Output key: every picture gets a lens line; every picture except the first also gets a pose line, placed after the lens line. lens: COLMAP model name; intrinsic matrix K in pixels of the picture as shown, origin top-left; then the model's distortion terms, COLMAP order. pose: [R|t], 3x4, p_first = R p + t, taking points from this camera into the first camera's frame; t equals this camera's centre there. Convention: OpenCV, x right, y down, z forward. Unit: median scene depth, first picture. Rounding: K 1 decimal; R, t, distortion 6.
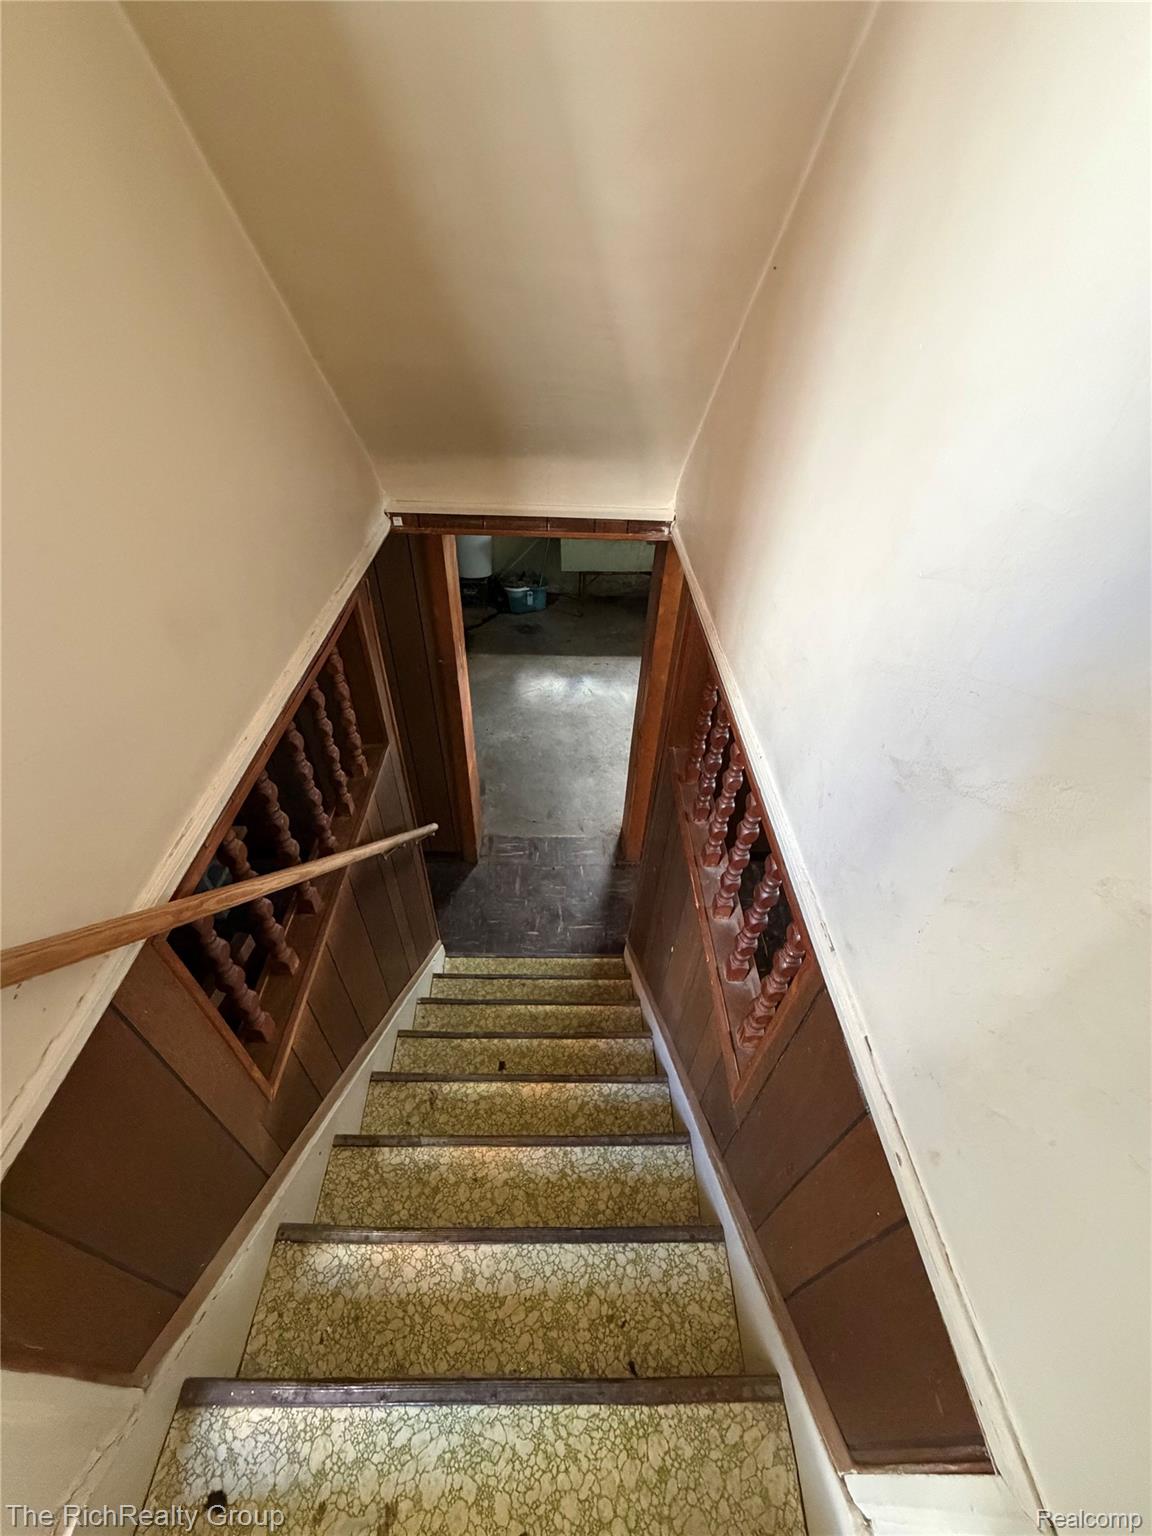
lens RADIAL K [[611.1, 0, 568.9], [0, 611.1, 768.9], [0, 0, 1]] dist [0.002285, 0.000668]
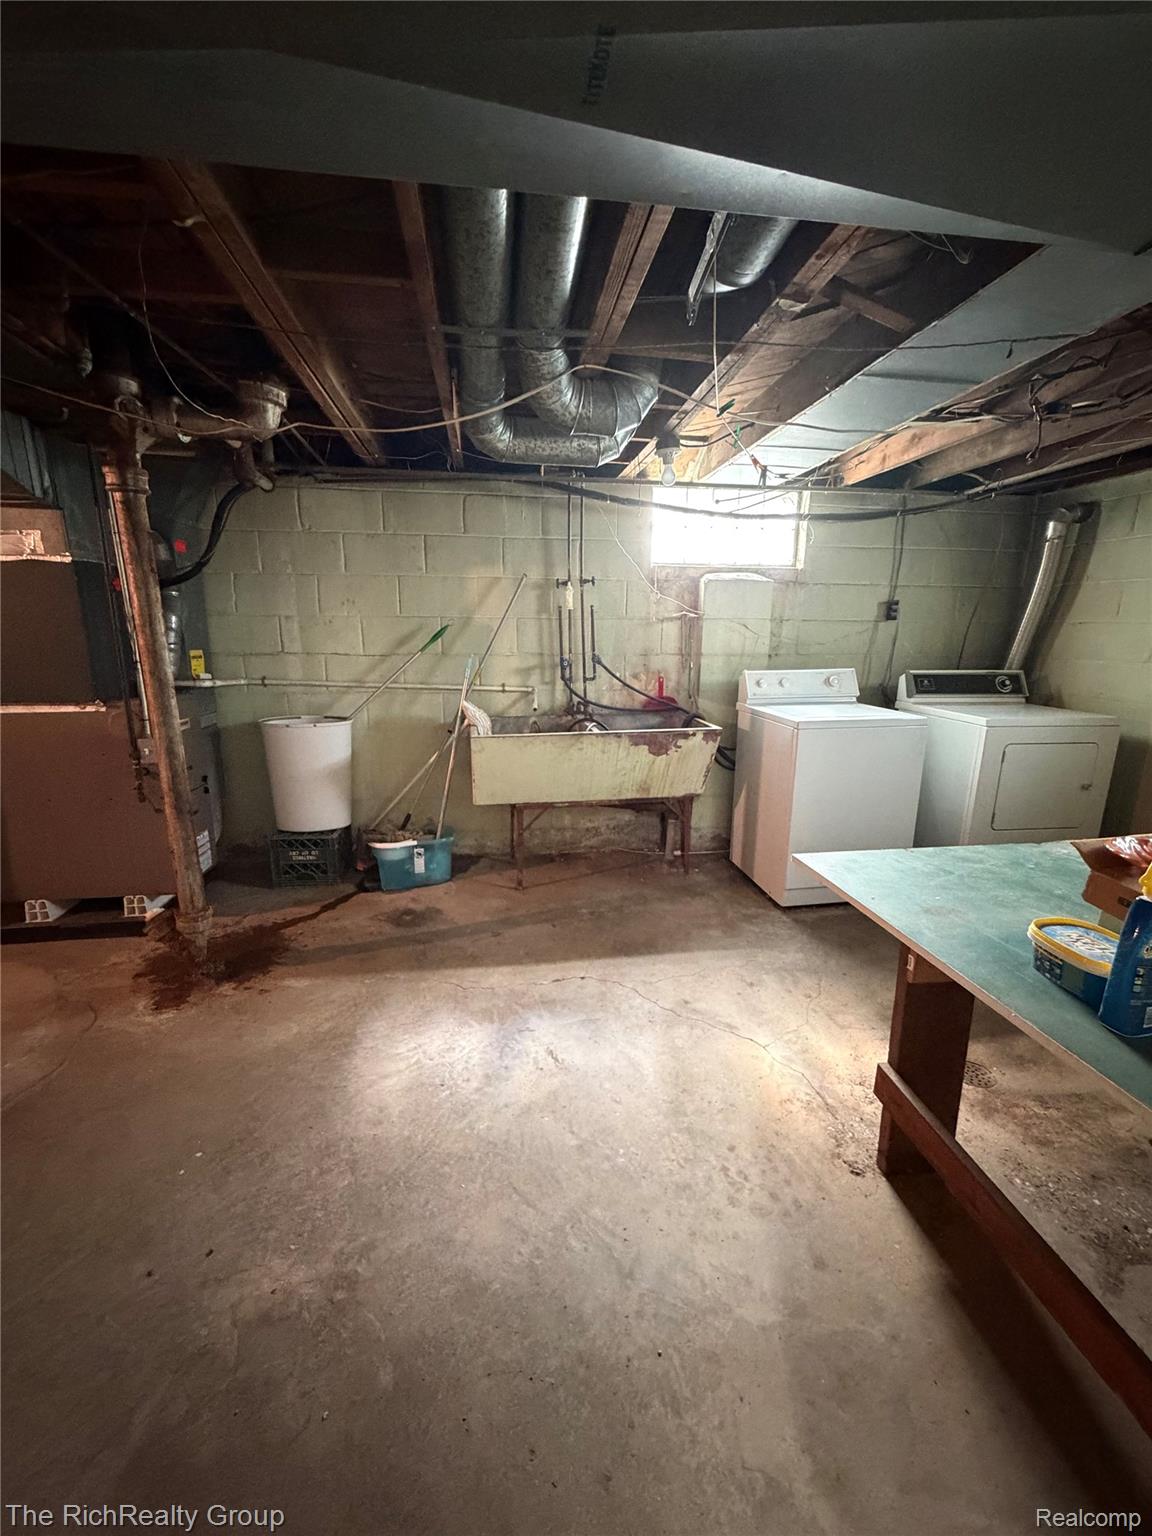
lens RADIAL K [[611.1, 0, 573.0], [0, 611.1, 770.2], [0, 0, 1]] dist [0.002285, 0.000668]
pose [[0.991656, -0.048338, 0.119502, 0.009785], [0.098307, 0.883237, -0.458507, -0.092621], [-0.083386, 0.466429, 0.880619, 0.490798]]
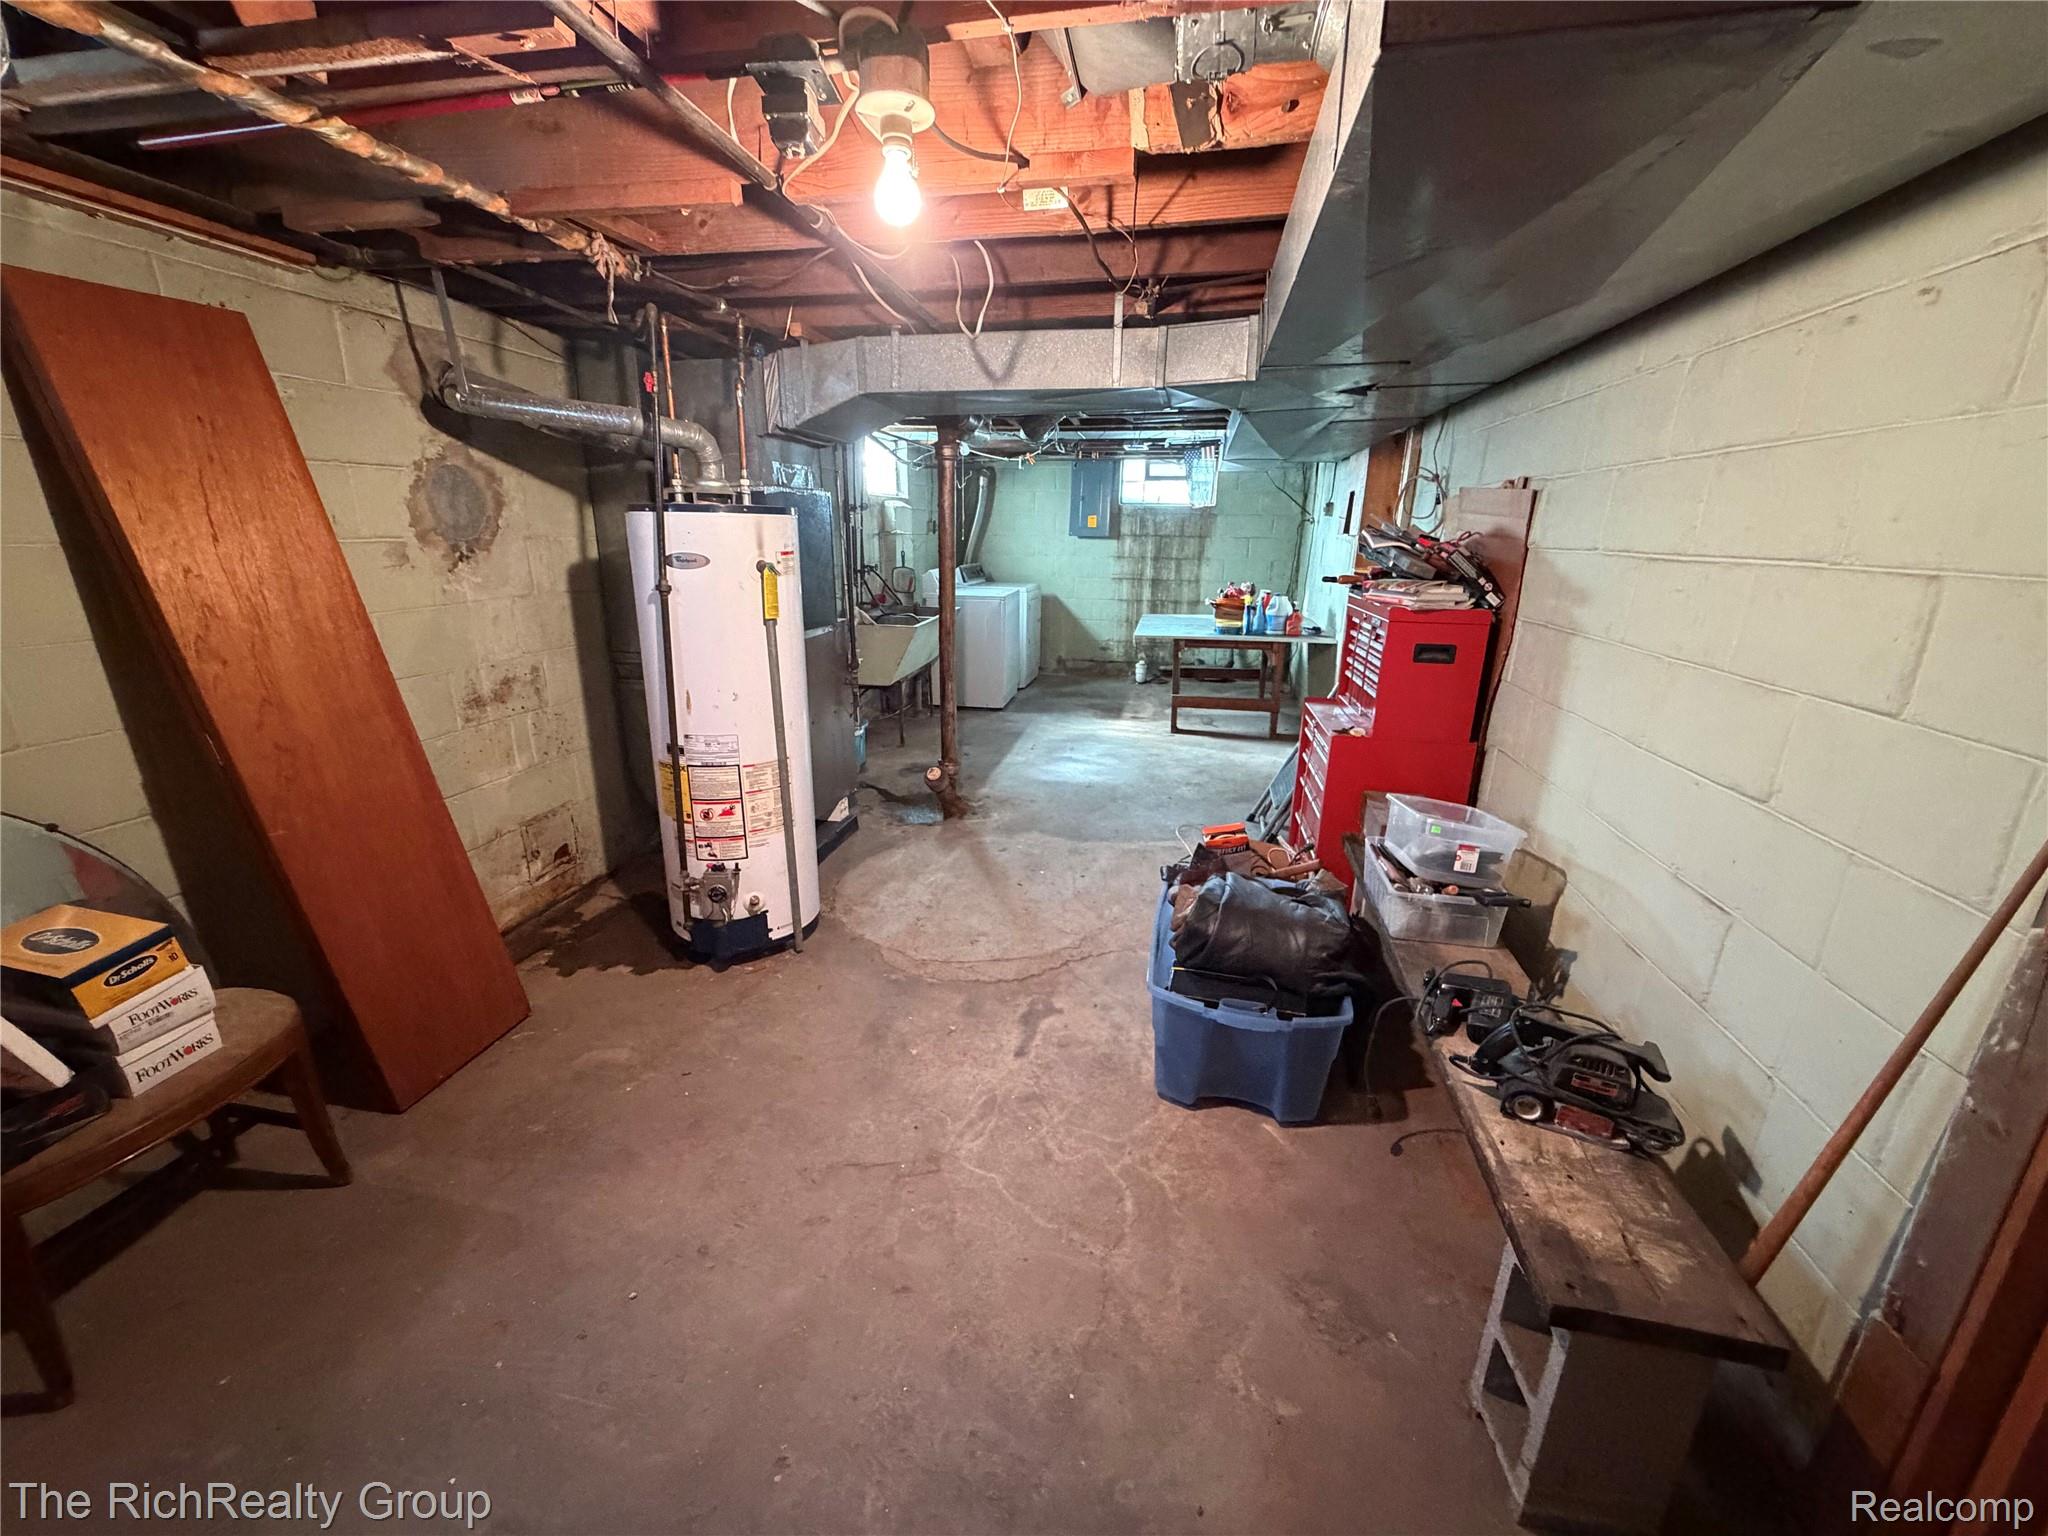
lens RADIAL K [[814.7, 0, 1016.9], [0, 814.7, 762.7], [0, 0, 1]] dist [0.002285, 0.000668]
pose [[0.214395, -0.300876, 0.929252, -0.858096], [0.638025, 0.763494, 0.100002, -0.250942], [-0.739566, 0.571446, 0.355655, 0.594549]]
